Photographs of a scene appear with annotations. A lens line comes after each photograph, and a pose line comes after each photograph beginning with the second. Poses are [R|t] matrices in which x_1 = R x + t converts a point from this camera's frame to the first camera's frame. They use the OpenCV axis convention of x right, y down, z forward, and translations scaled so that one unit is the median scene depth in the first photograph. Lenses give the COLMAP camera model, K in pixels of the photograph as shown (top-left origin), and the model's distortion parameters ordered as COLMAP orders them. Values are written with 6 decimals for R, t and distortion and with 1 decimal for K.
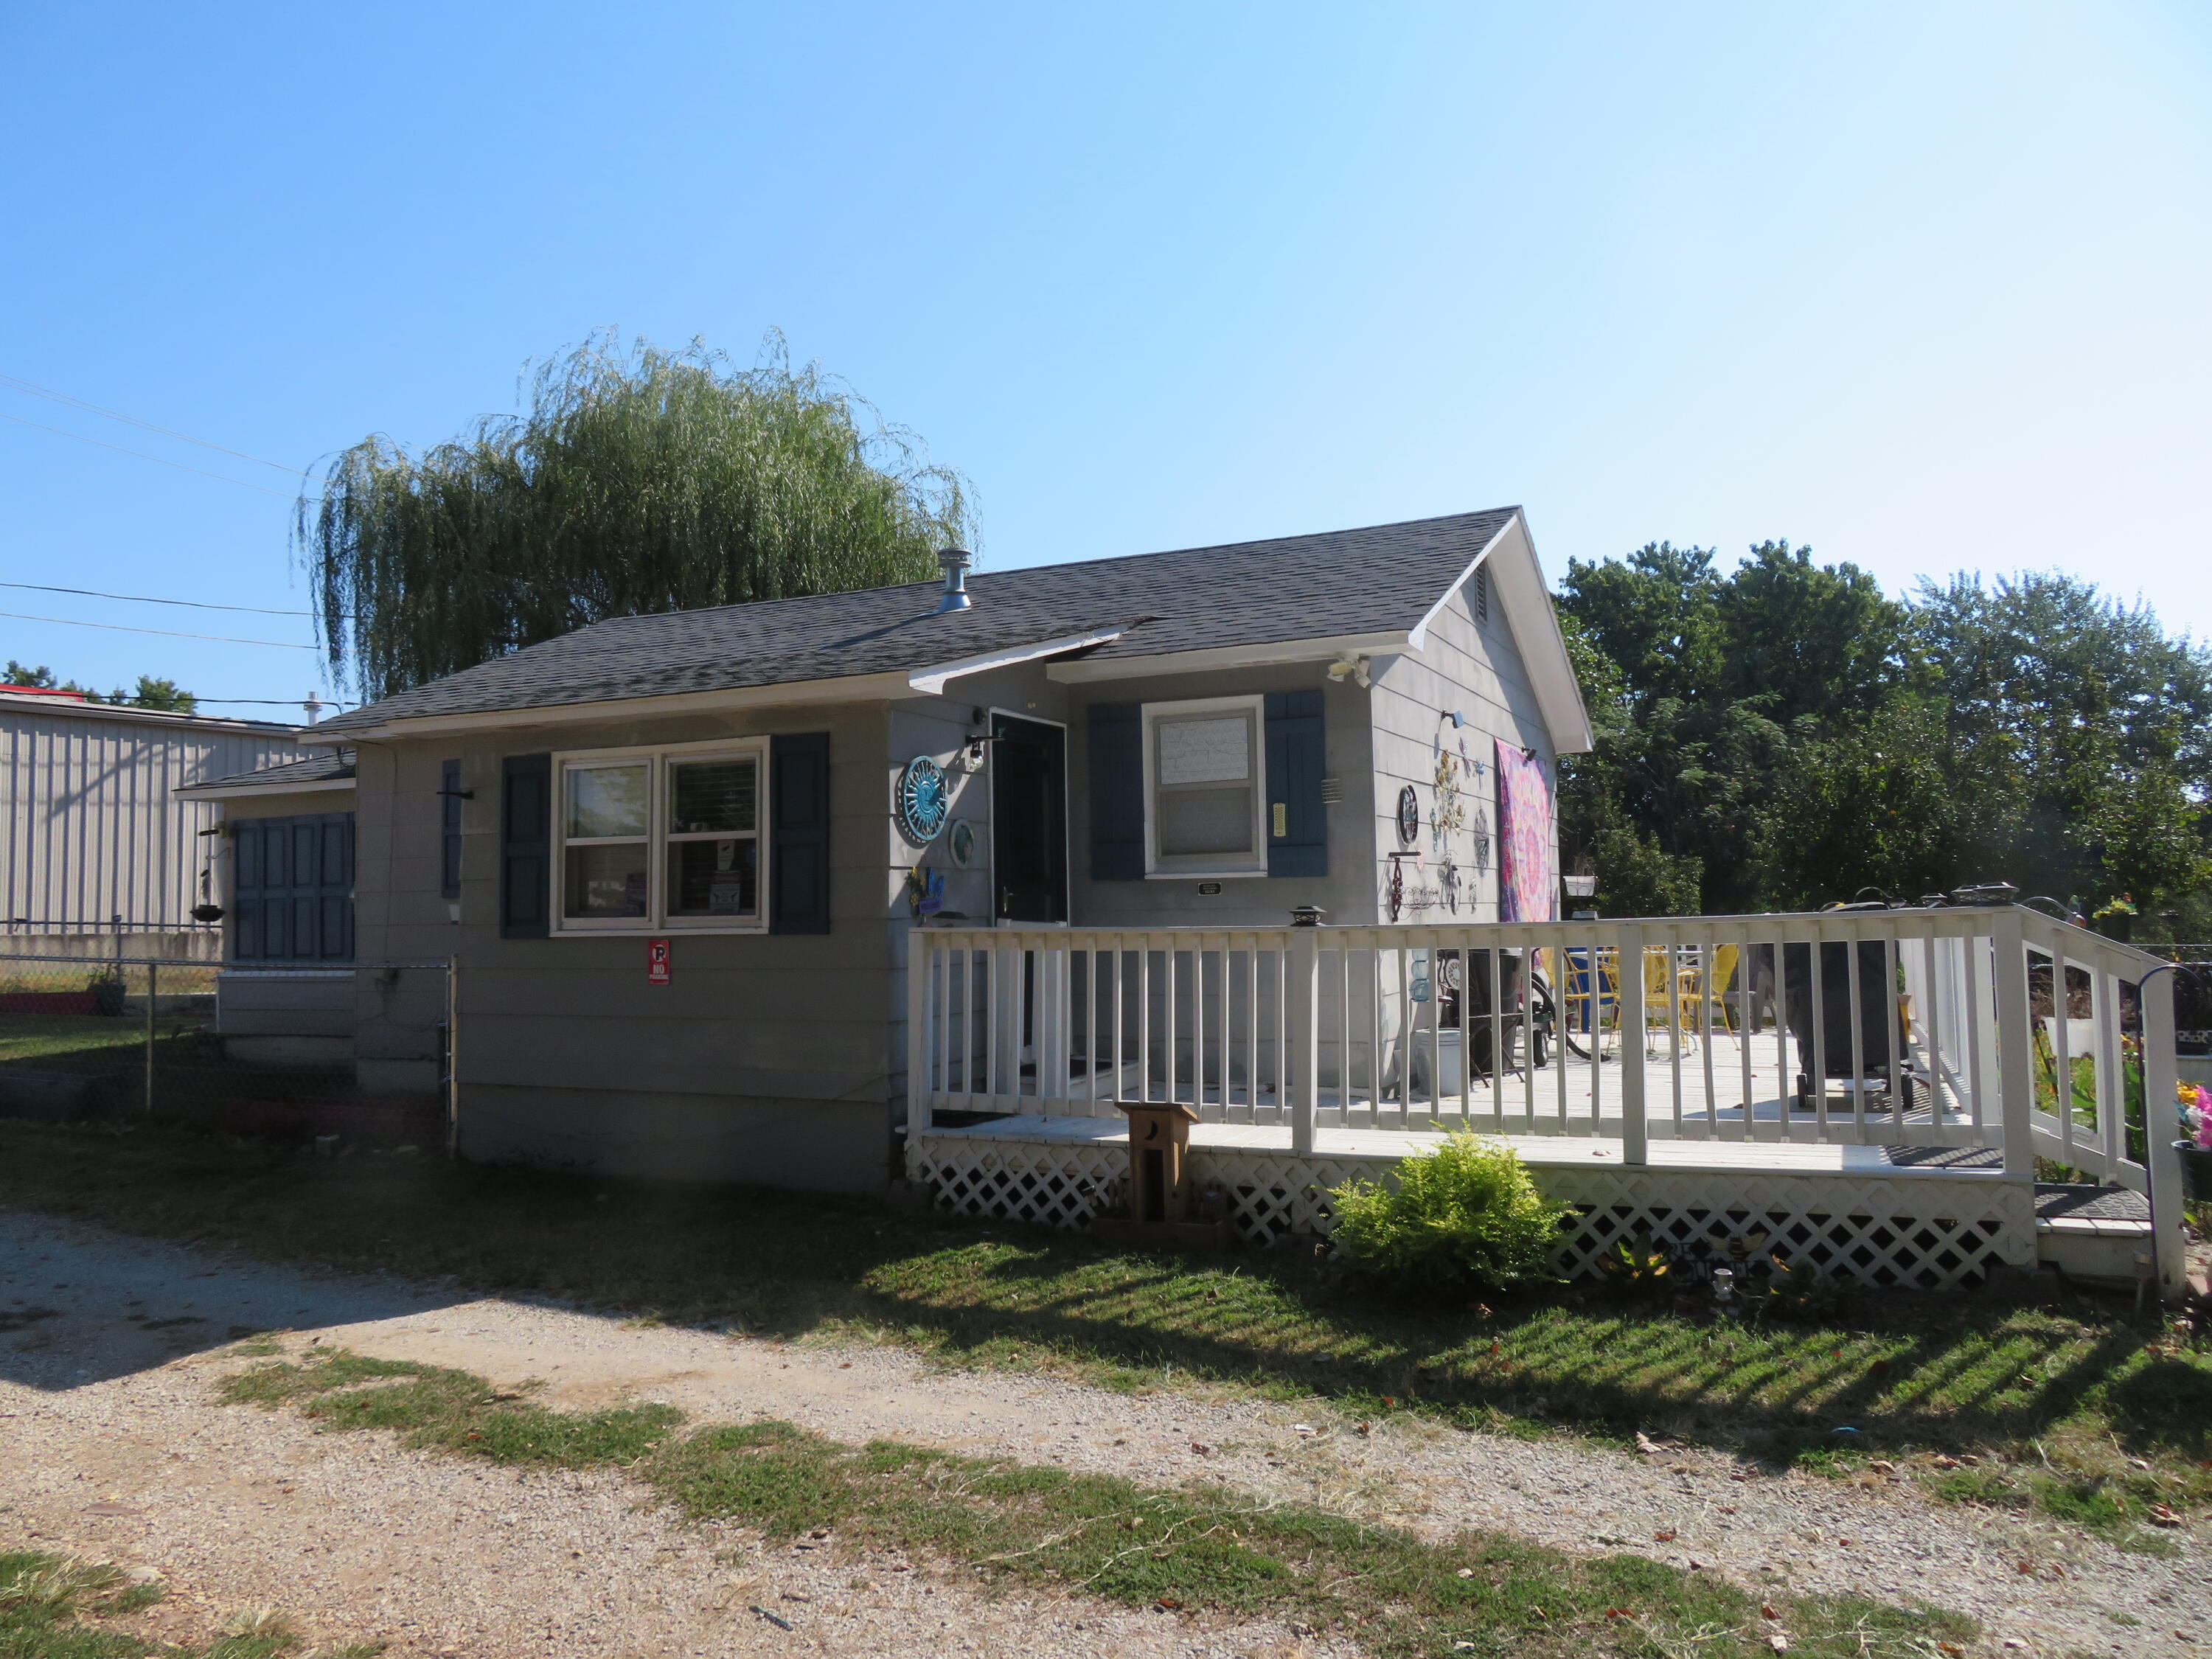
lens RADIAL K [[1565.2, 0, 1106.0], [0, 1565.2, 829.5], [0, 0, 1]] dist [-0.010980, -0.002176]
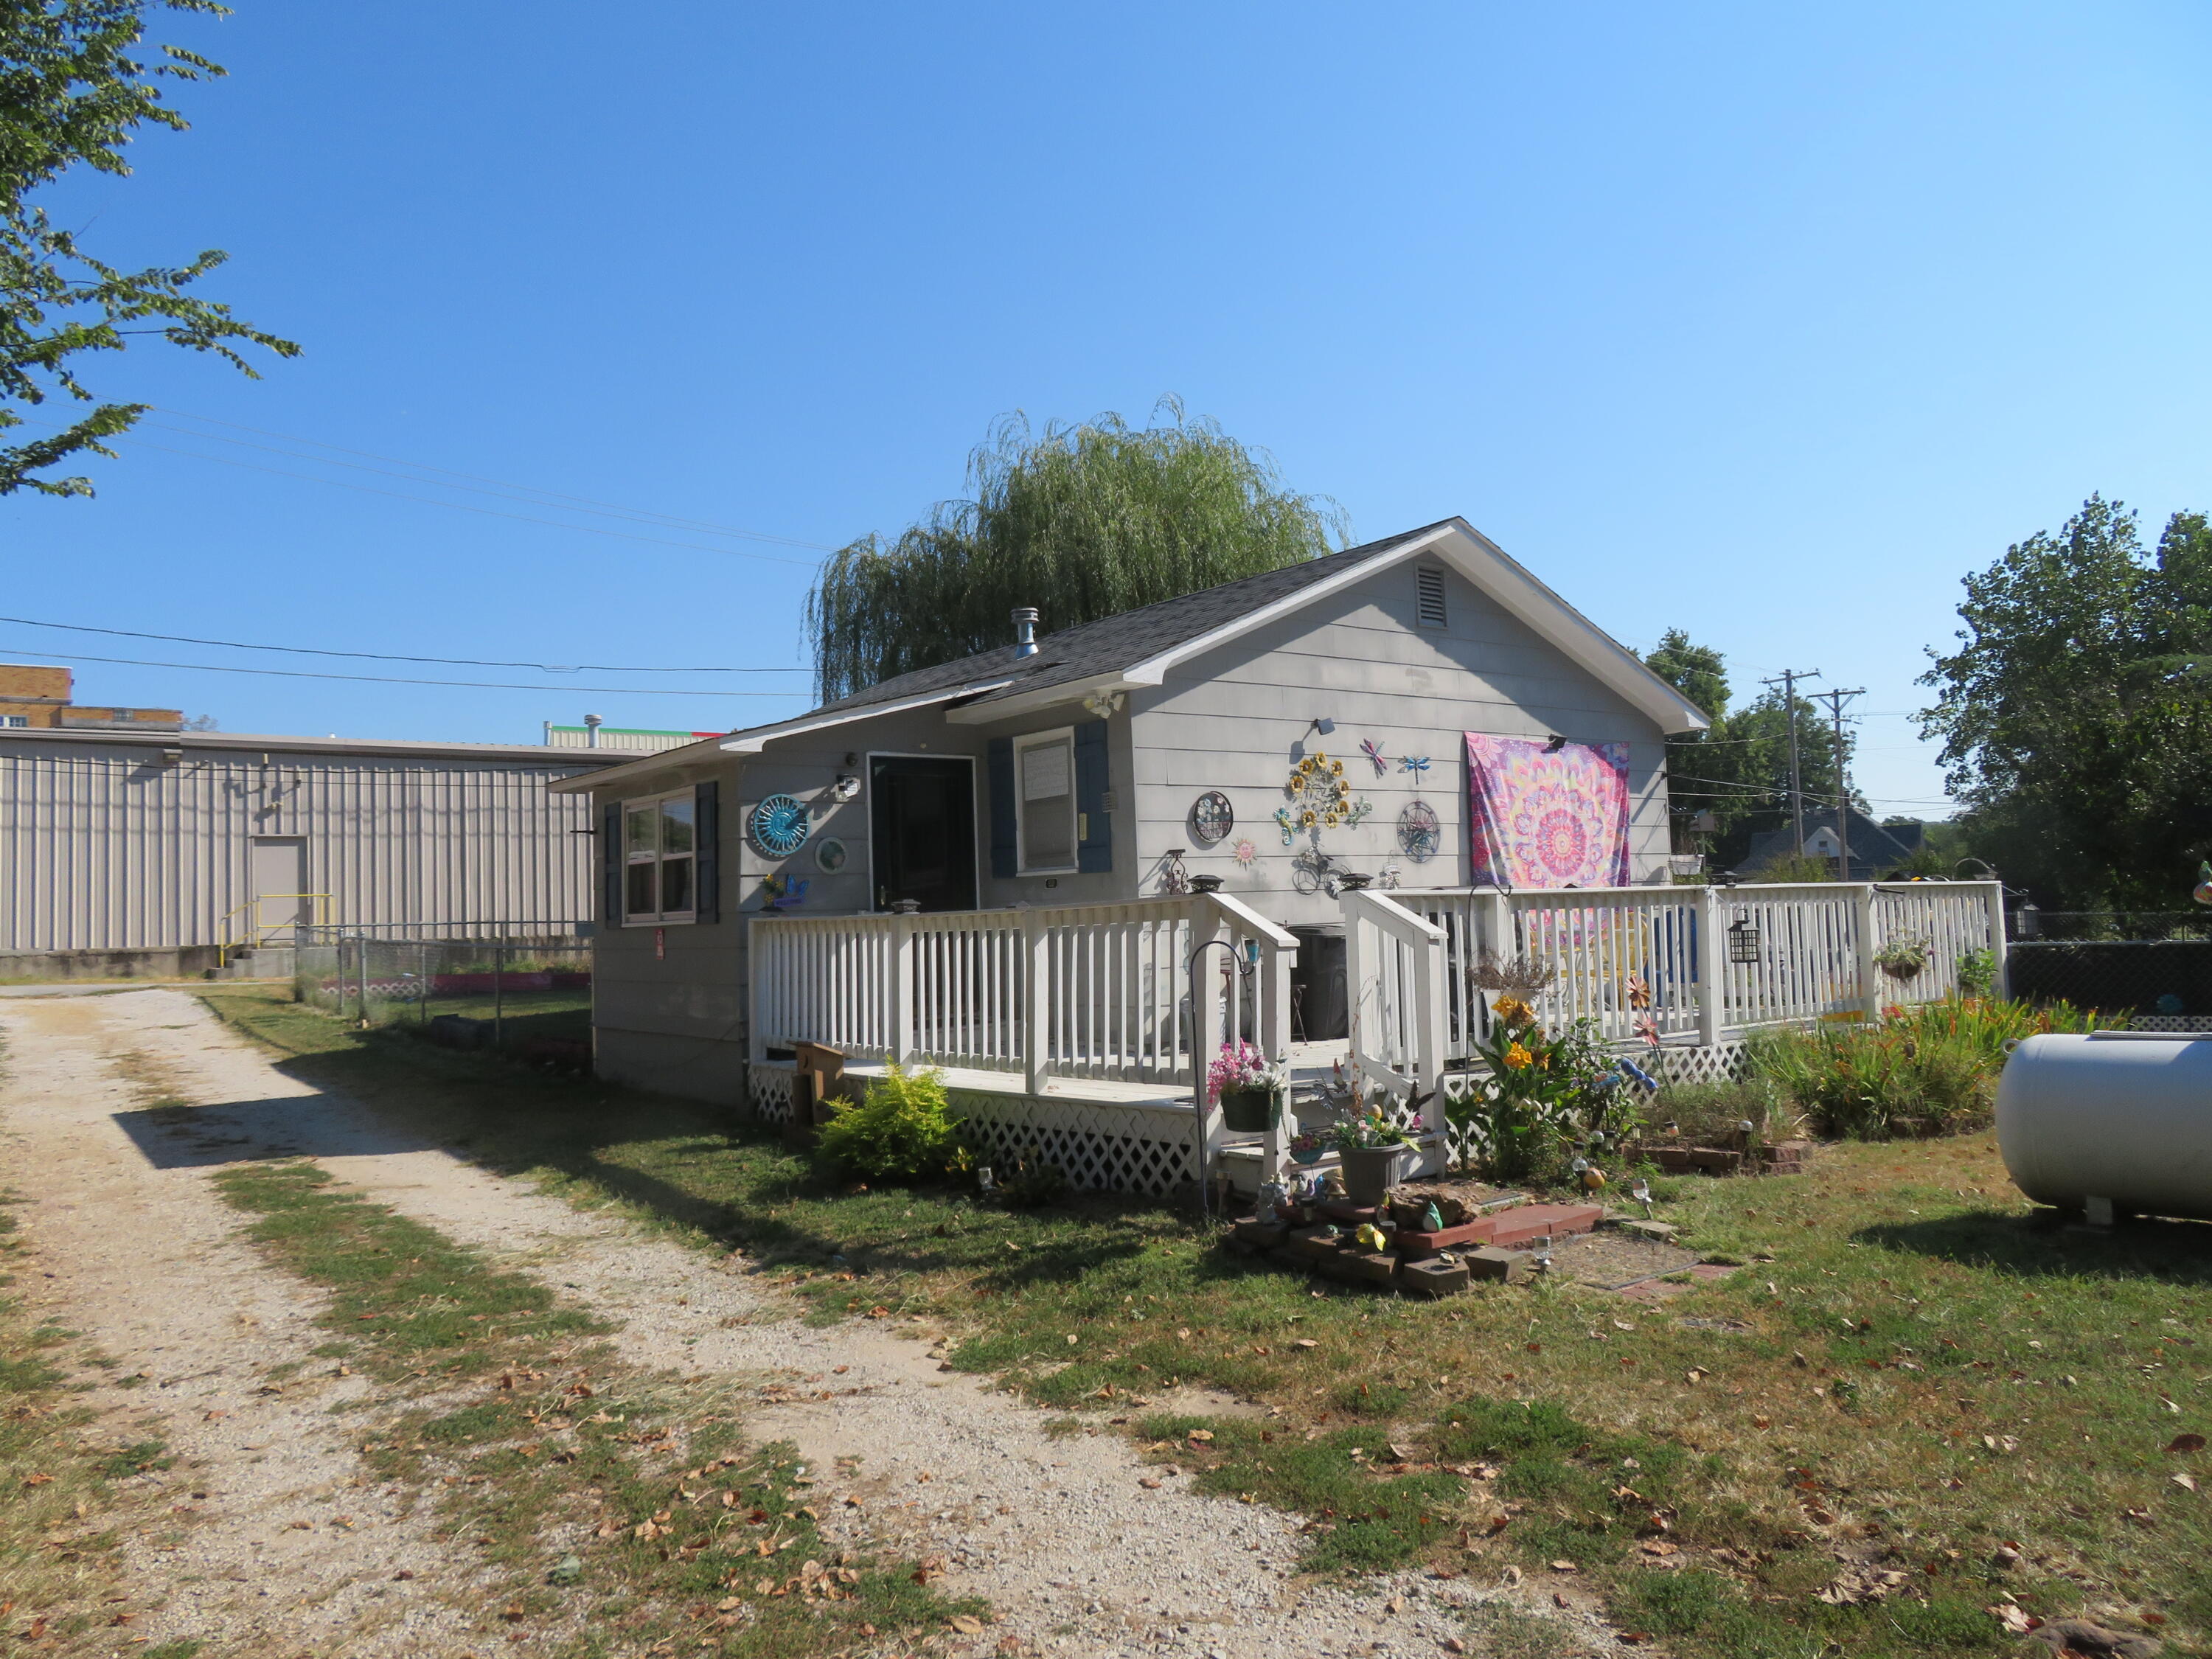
lens RADIAL K [[1565.2, 0, 1106.0], [0, 1565.2, 829.5], [0, 0, 1]] dist [-0.010980, -0.002176]
pose [[0.887427, -0.038624, -0.459328, 0.735292], [0.042841, 0.999081, -0.001241, -0.001531], [0.458954, -0.018577, 0.888266, -0.093410]]
